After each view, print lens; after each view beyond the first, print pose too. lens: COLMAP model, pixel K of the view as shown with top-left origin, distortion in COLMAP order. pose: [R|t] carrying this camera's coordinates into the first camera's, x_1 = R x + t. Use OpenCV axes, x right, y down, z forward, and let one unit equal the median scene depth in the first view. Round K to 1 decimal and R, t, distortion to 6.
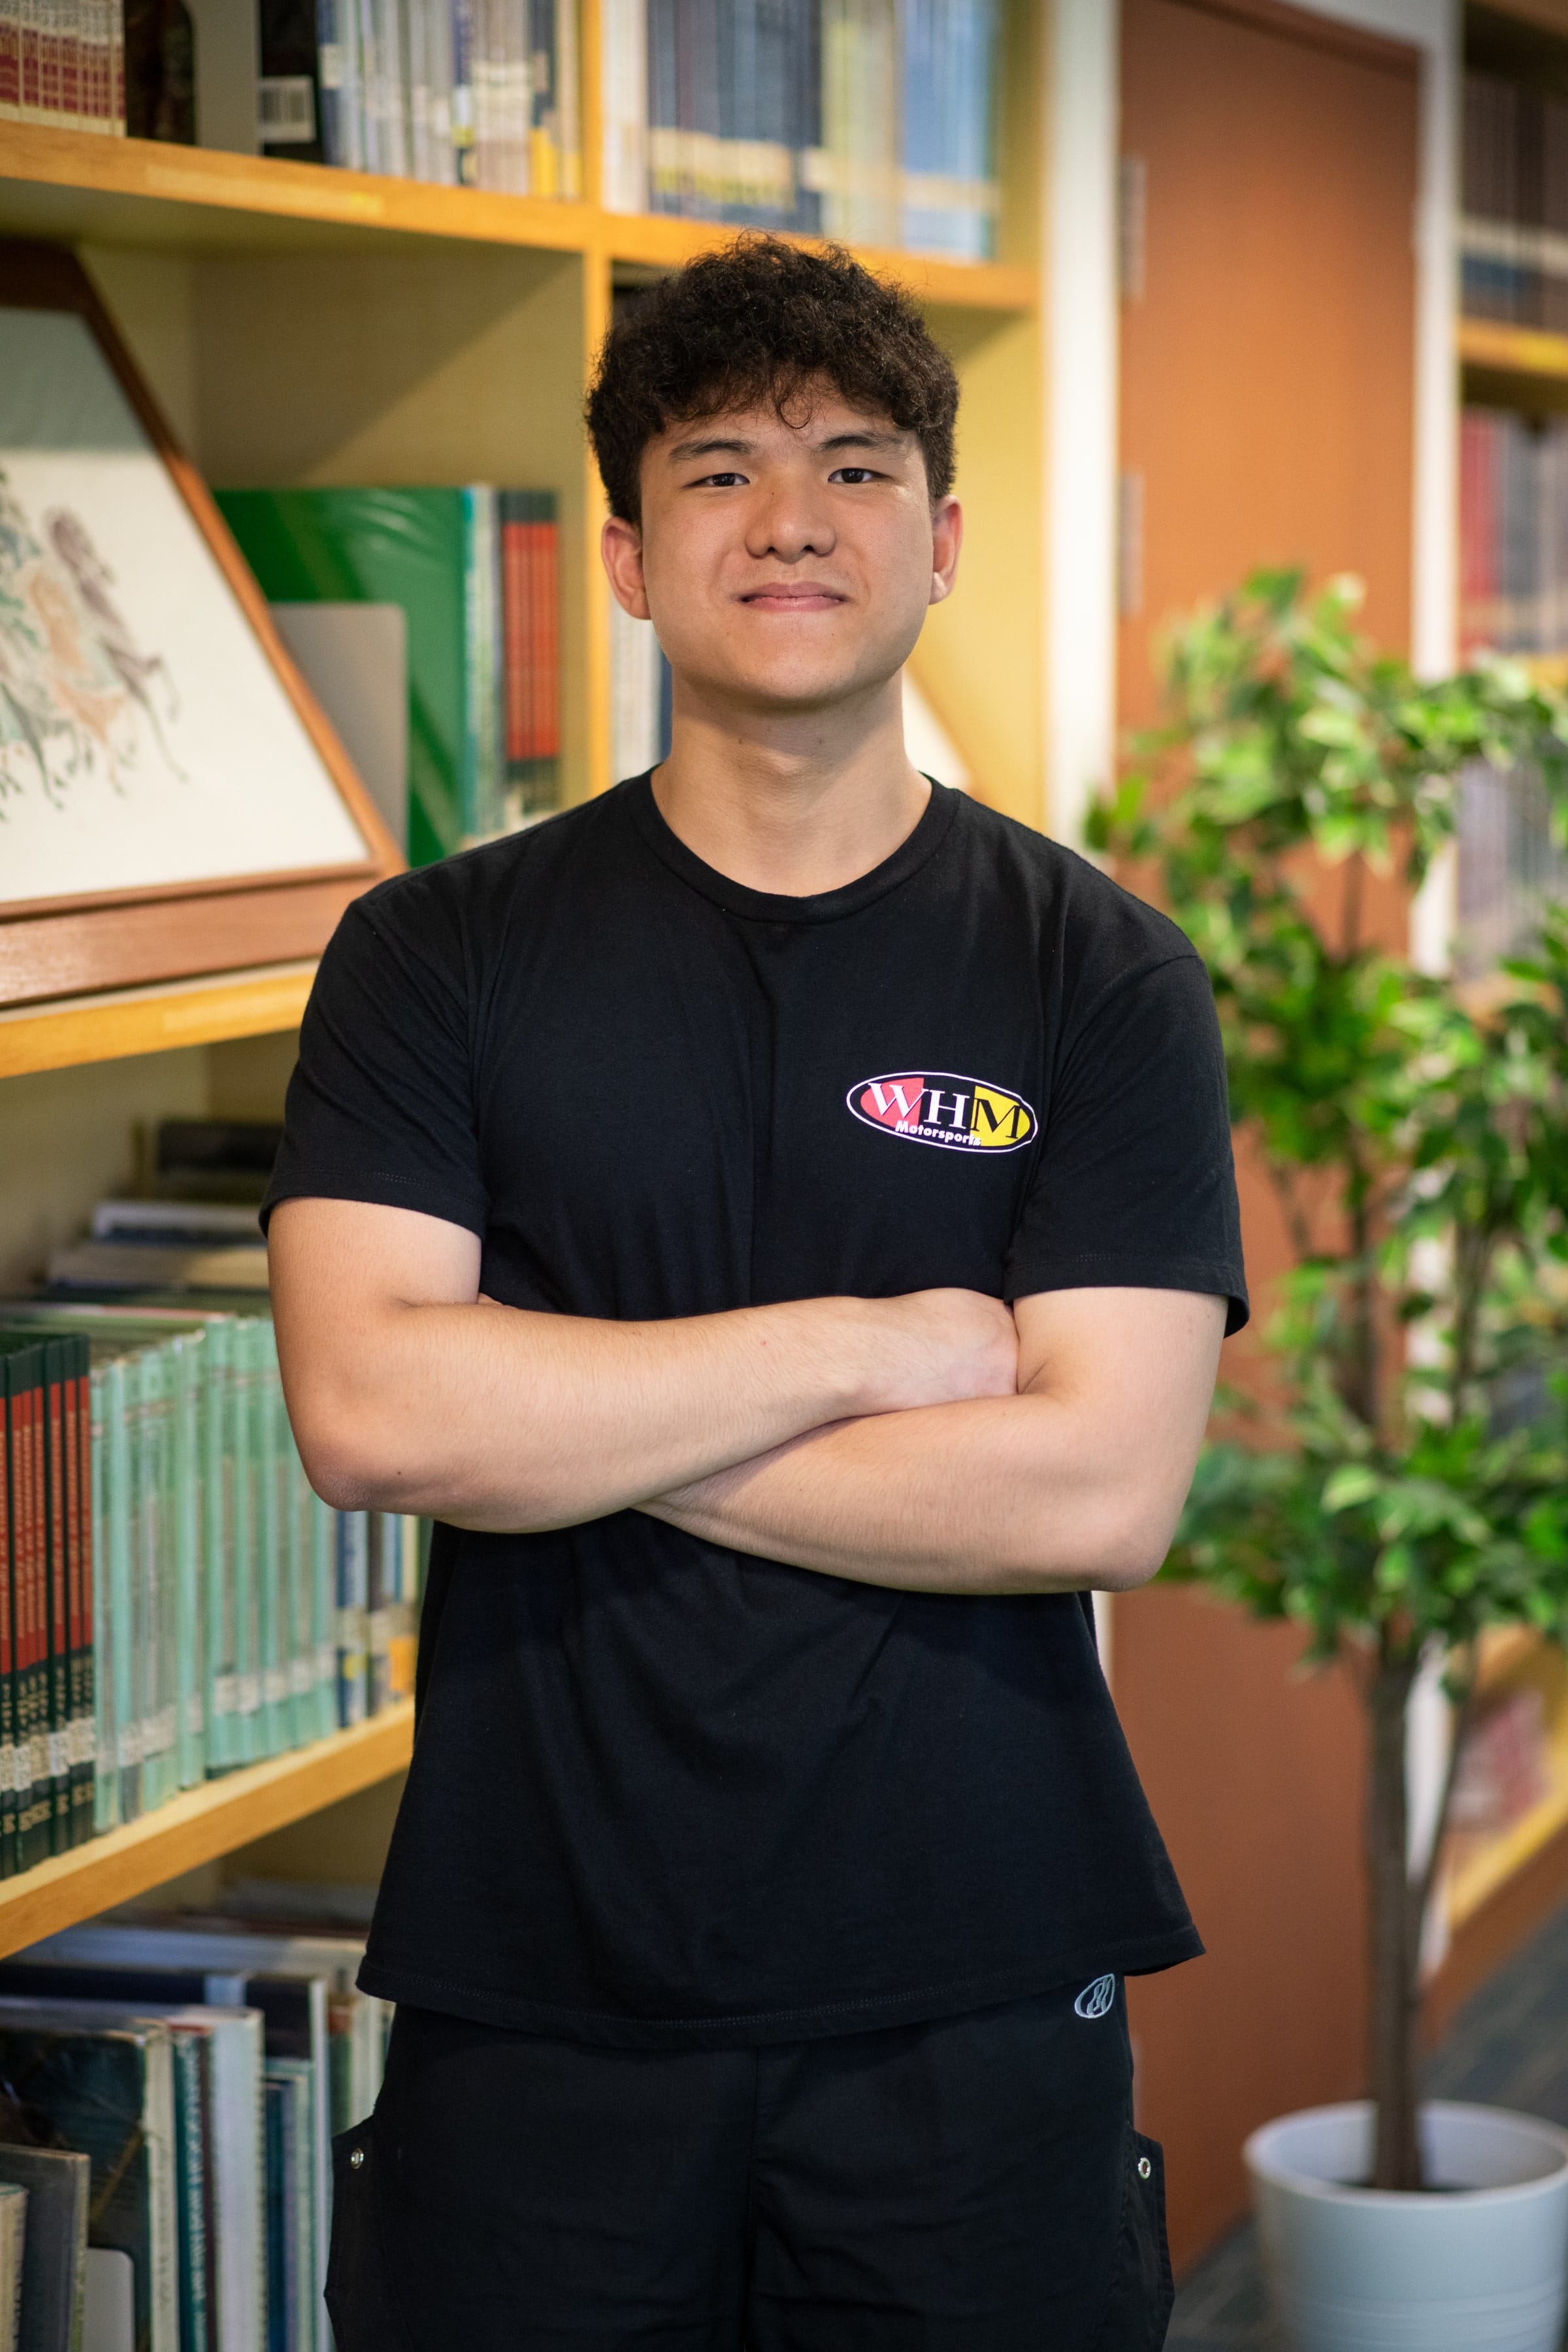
lens RADIAL K [[5551.4, 0, 789.3], [0, 5551.4, 1152.9], [0, 0, 1]] dist [0.032498, 0.001759]
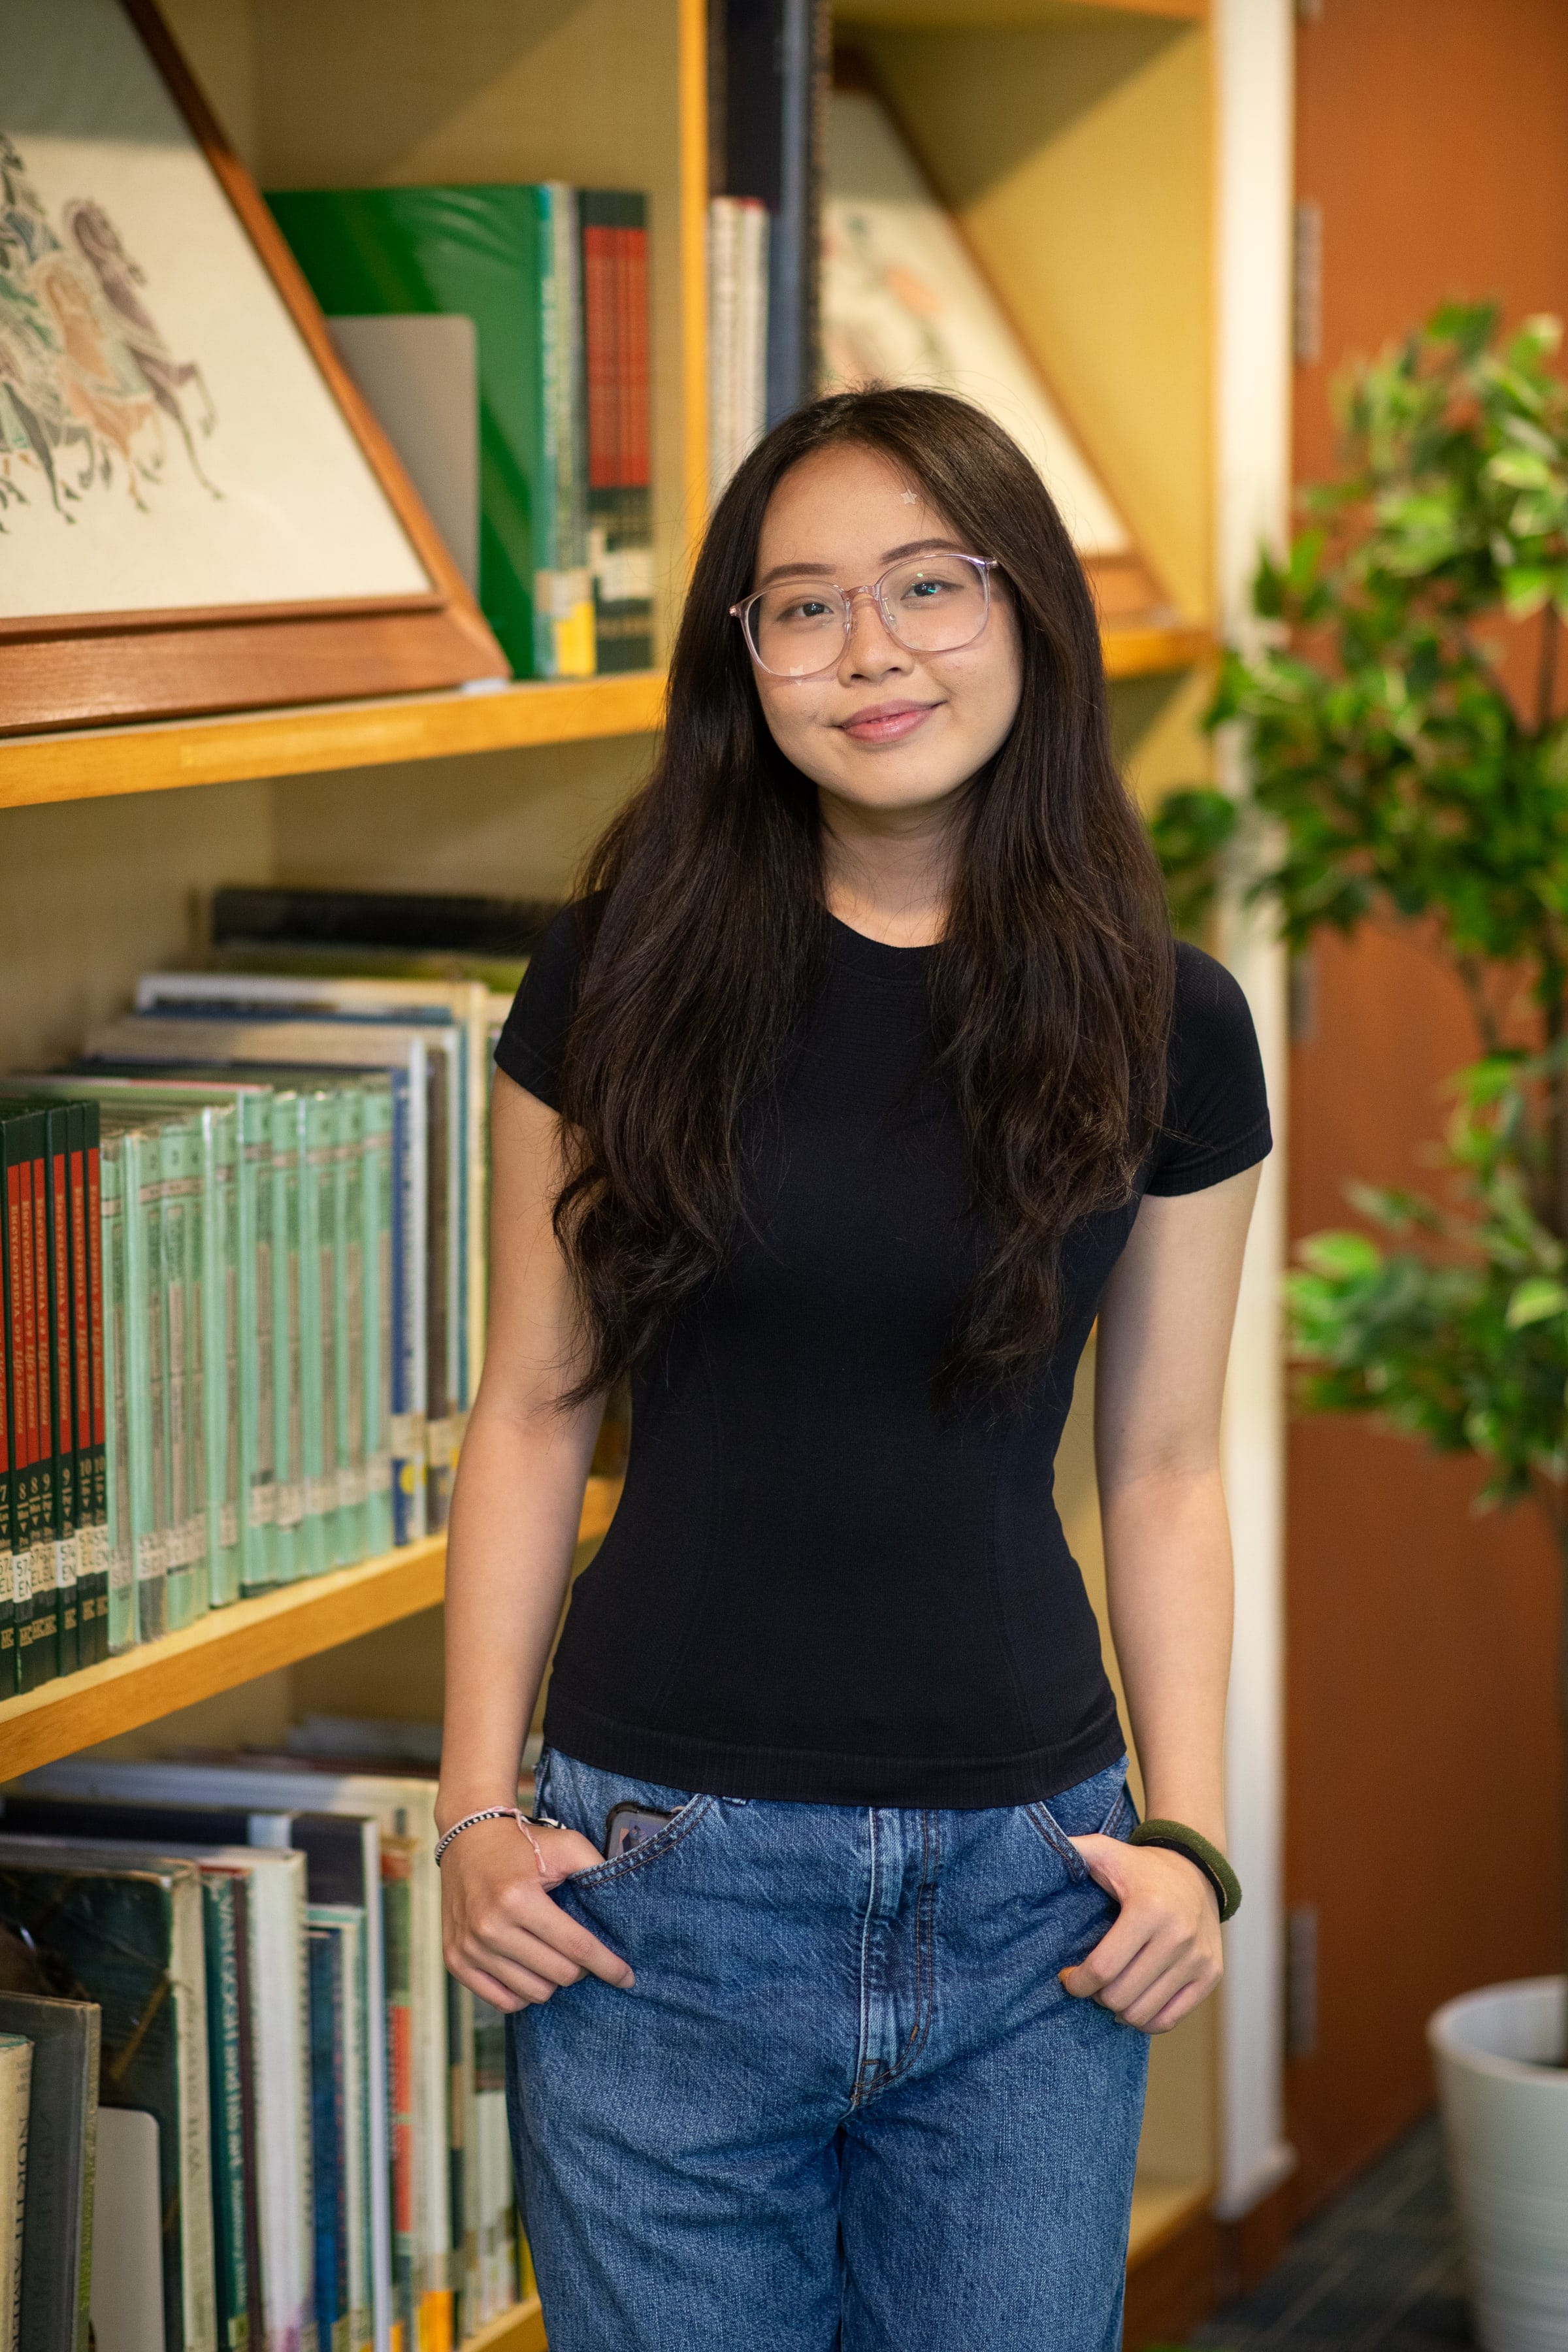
lens RADIAL K [[5589.4, 0, 784.8], [0, 5589.4, 1176.2], [0, 0, 1]] dist [0.013263, 0.228316]
pose [[0.998544, 0.001793, -0.053907, 0.033691], [-0.000649, 0.999774, 0.021238, 0.024701], [0.053933, -0.021172, 0.998320, 0.093593]]
